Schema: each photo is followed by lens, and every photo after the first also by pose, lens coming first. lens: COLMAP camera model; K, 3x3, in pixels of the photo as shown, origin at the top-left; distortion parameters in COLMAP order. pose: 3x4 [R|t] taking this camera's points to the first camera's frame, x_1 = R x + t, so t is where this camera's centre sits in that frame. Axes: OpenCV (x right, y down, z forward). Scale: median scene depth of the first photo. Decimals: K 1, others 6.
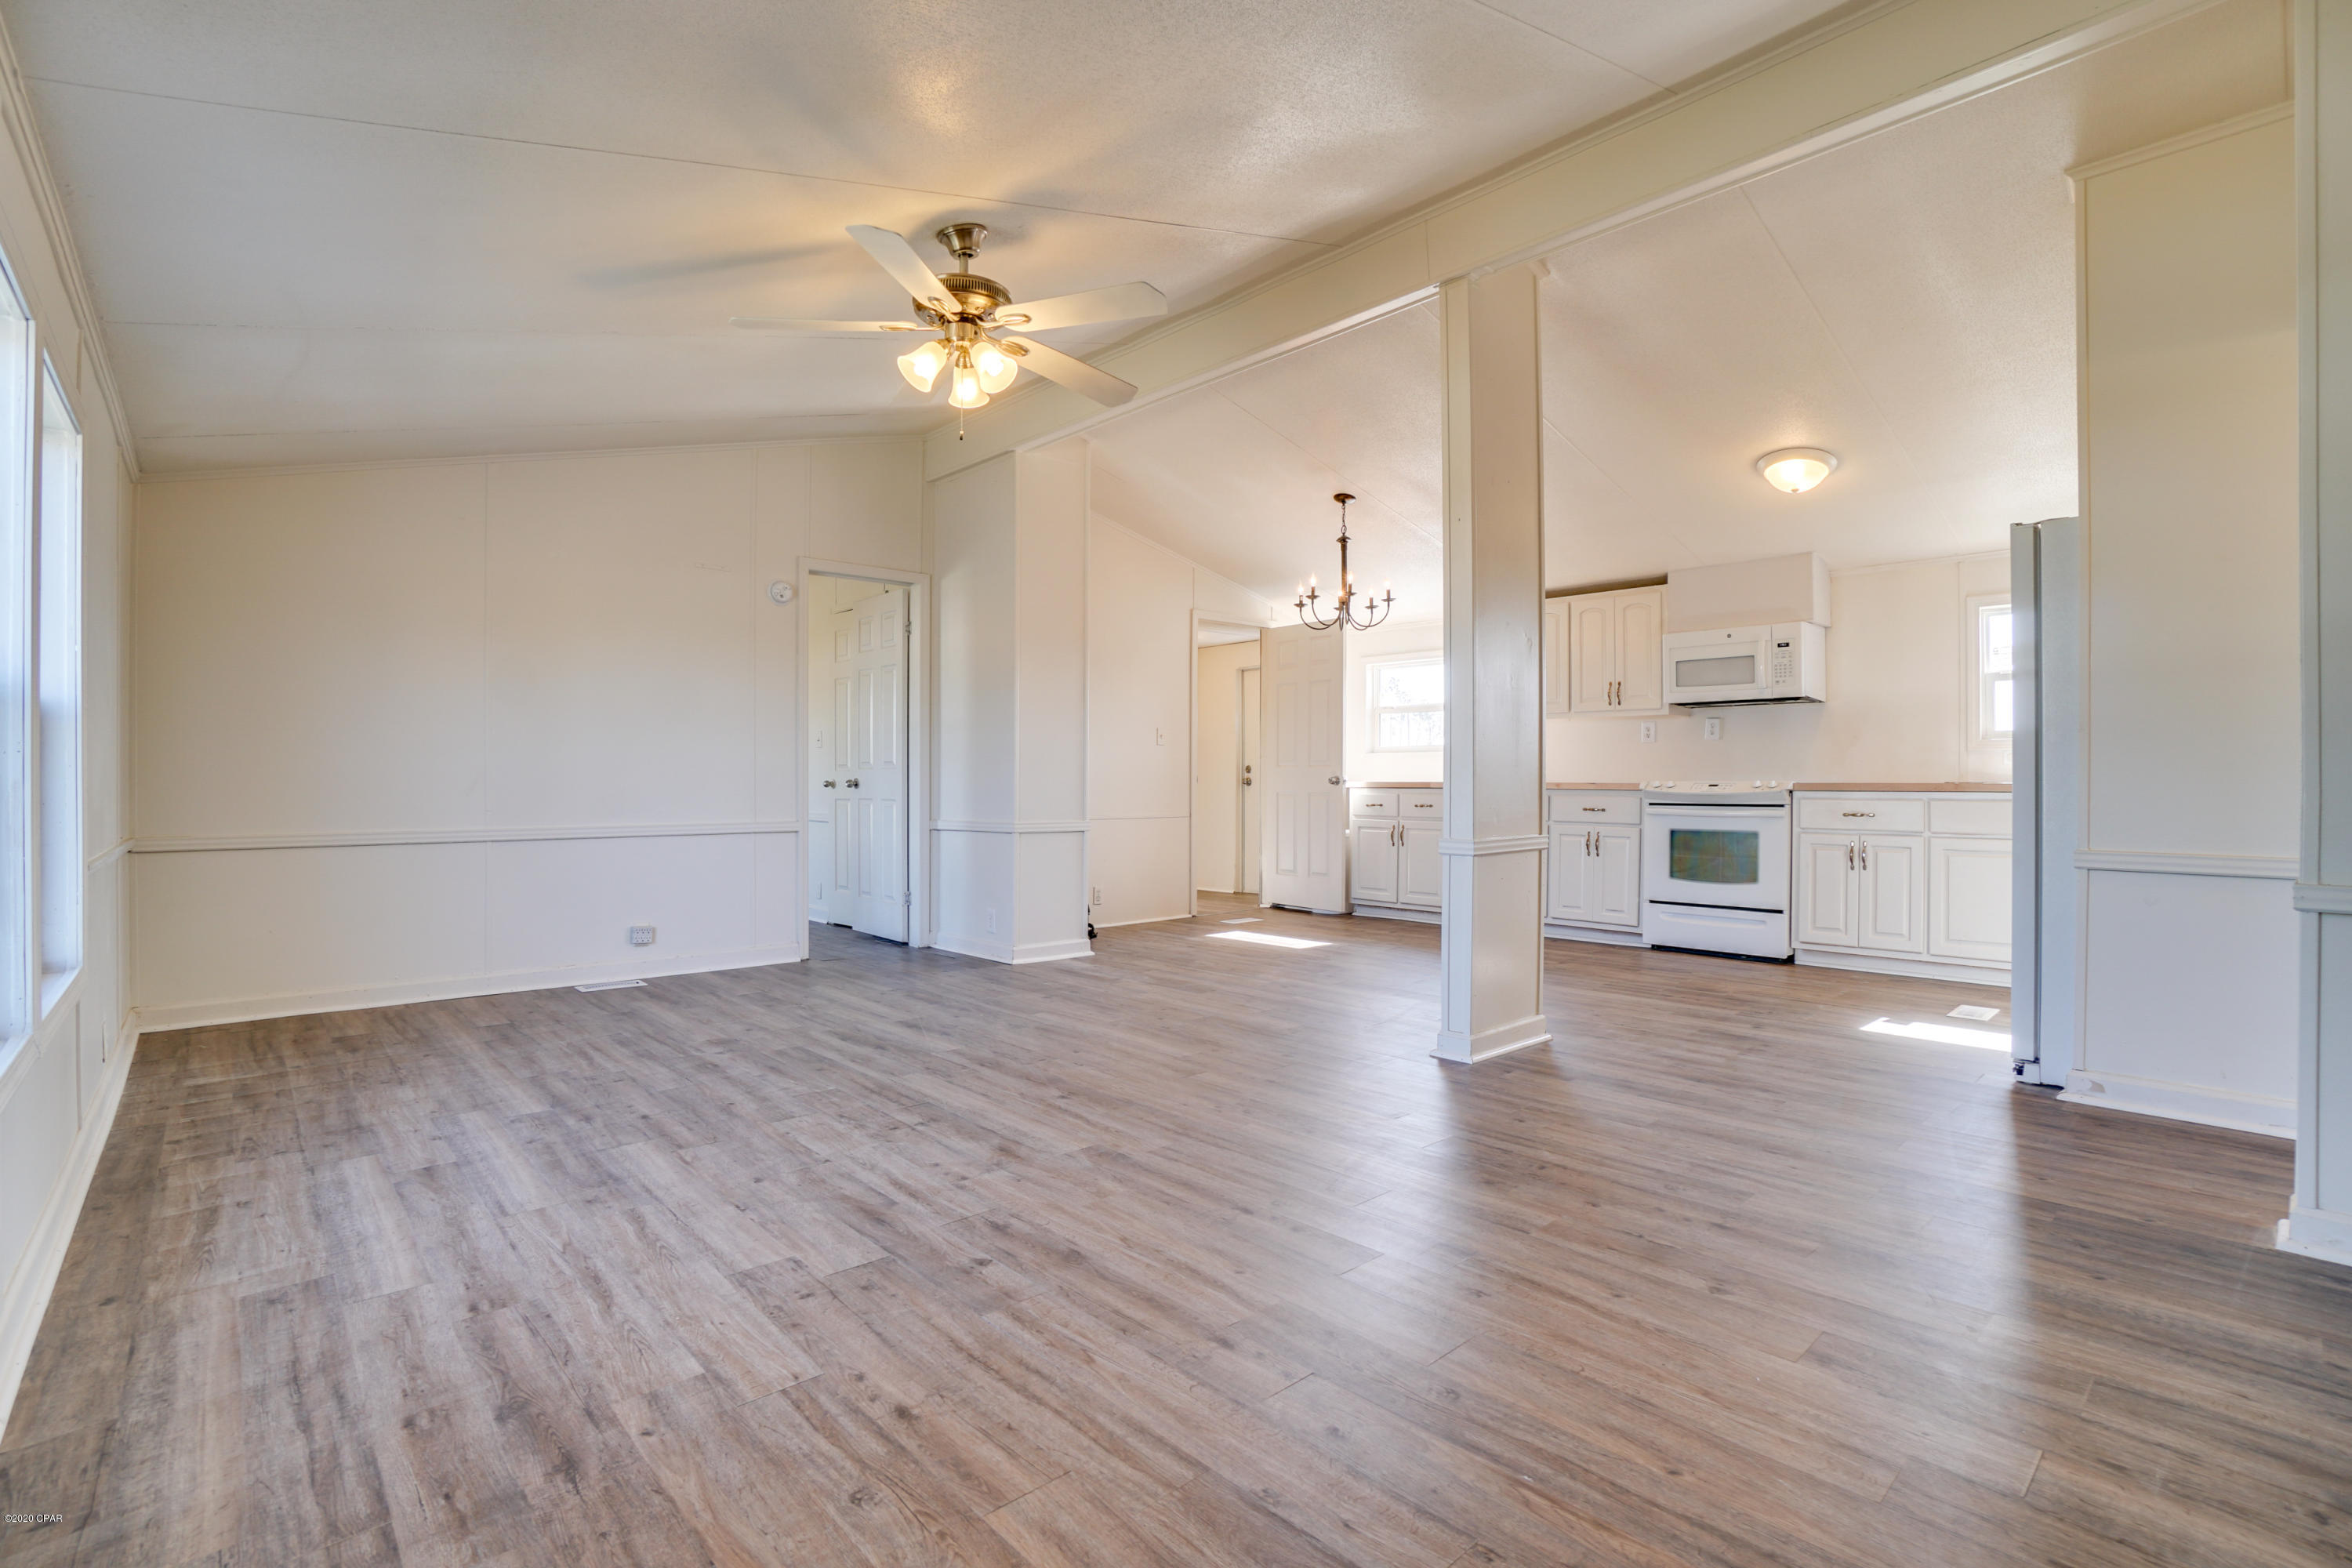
lens RADIAL K [[1100.2, 0, 1144.8], [0, 1100.2, 780.4], [0, 0, 1]] dist [-0.098287, 0.042142]
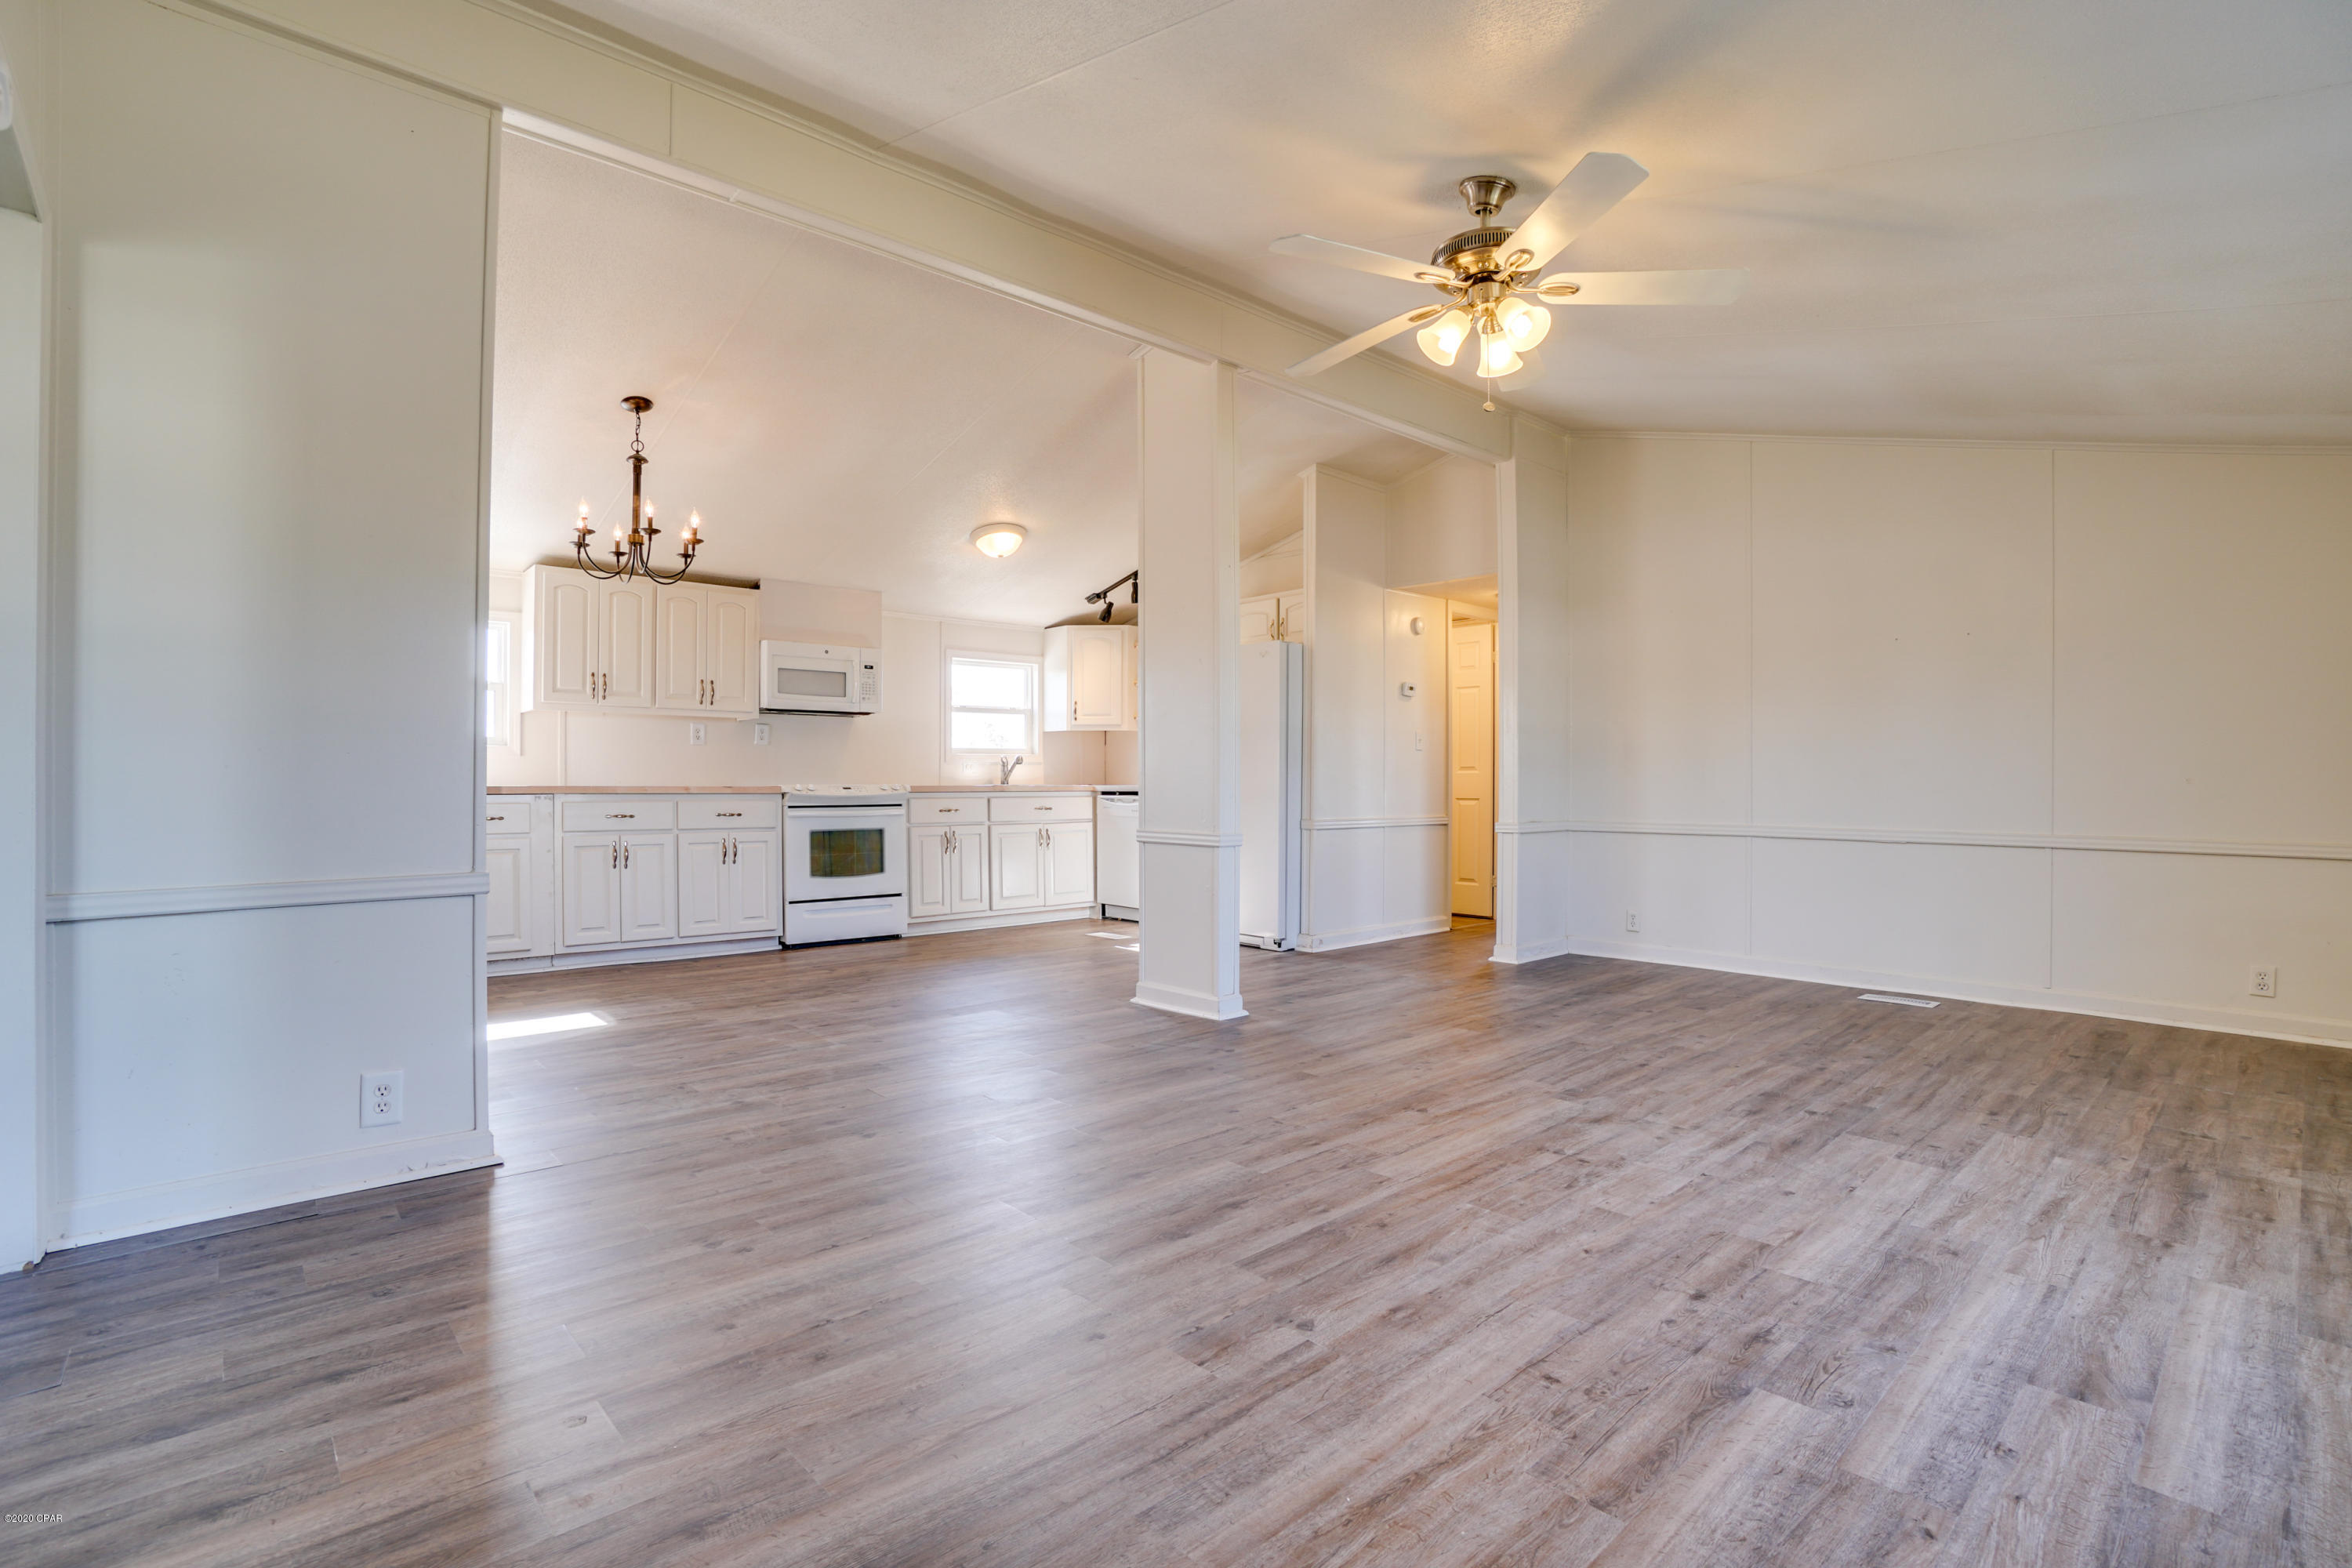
lens RADIAL K [[1099.7, 0, 1146.5], [0, 1099.7, 778.5], [0, 0, 1]] dist [-0.071660, 0.024107]
pose [[-0.007112, 0.002938, 0.999970, -1.063500], [0.000157, 0.999996, -0.002937, -0.003856], [-0.999975, 0.000137, -0.007112, 1.272157]]
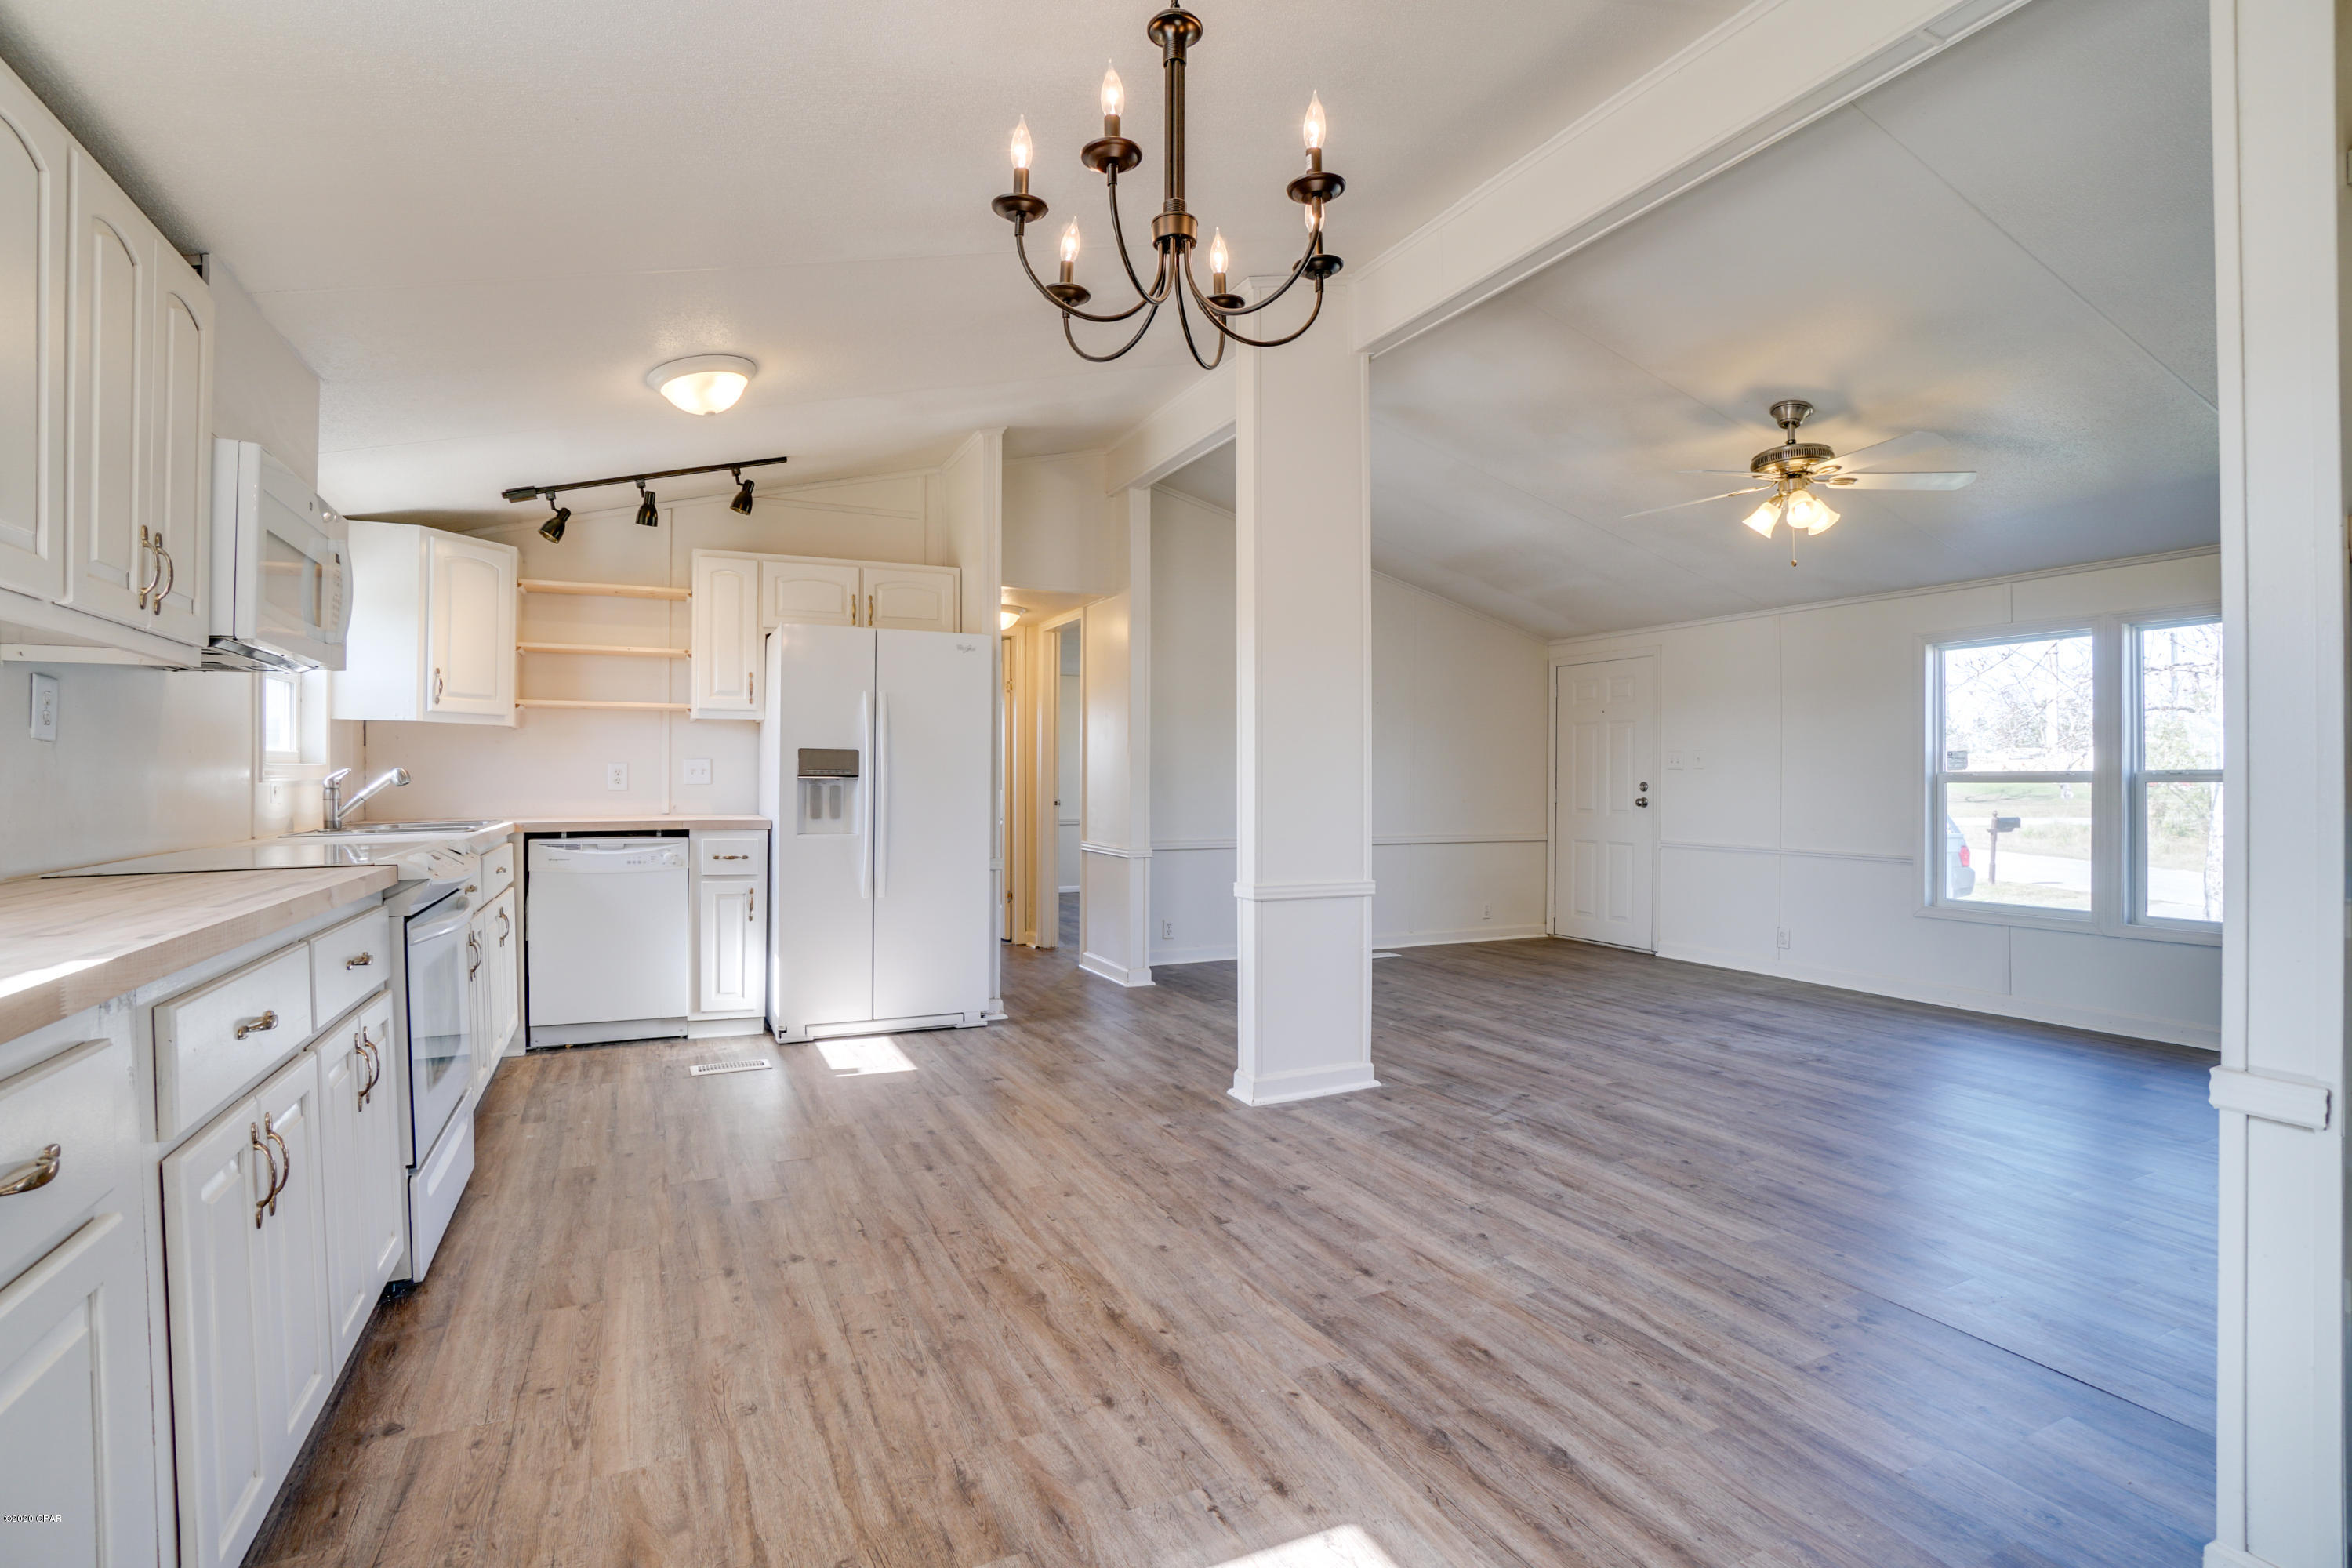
lens RADIAL K [[1099.7, 0, 1146.5], [0, 1099.7, 778.5], [0, 0, 1]] dist [-0.071660, 0.024107]
pose [[-0.960725, -0.004331, 0.277470, 0.215118], [-0.004351, 0.999990, 0.000546, -0.054697], [-0.277470, -0.000683, -0.960734, 2.439035]]
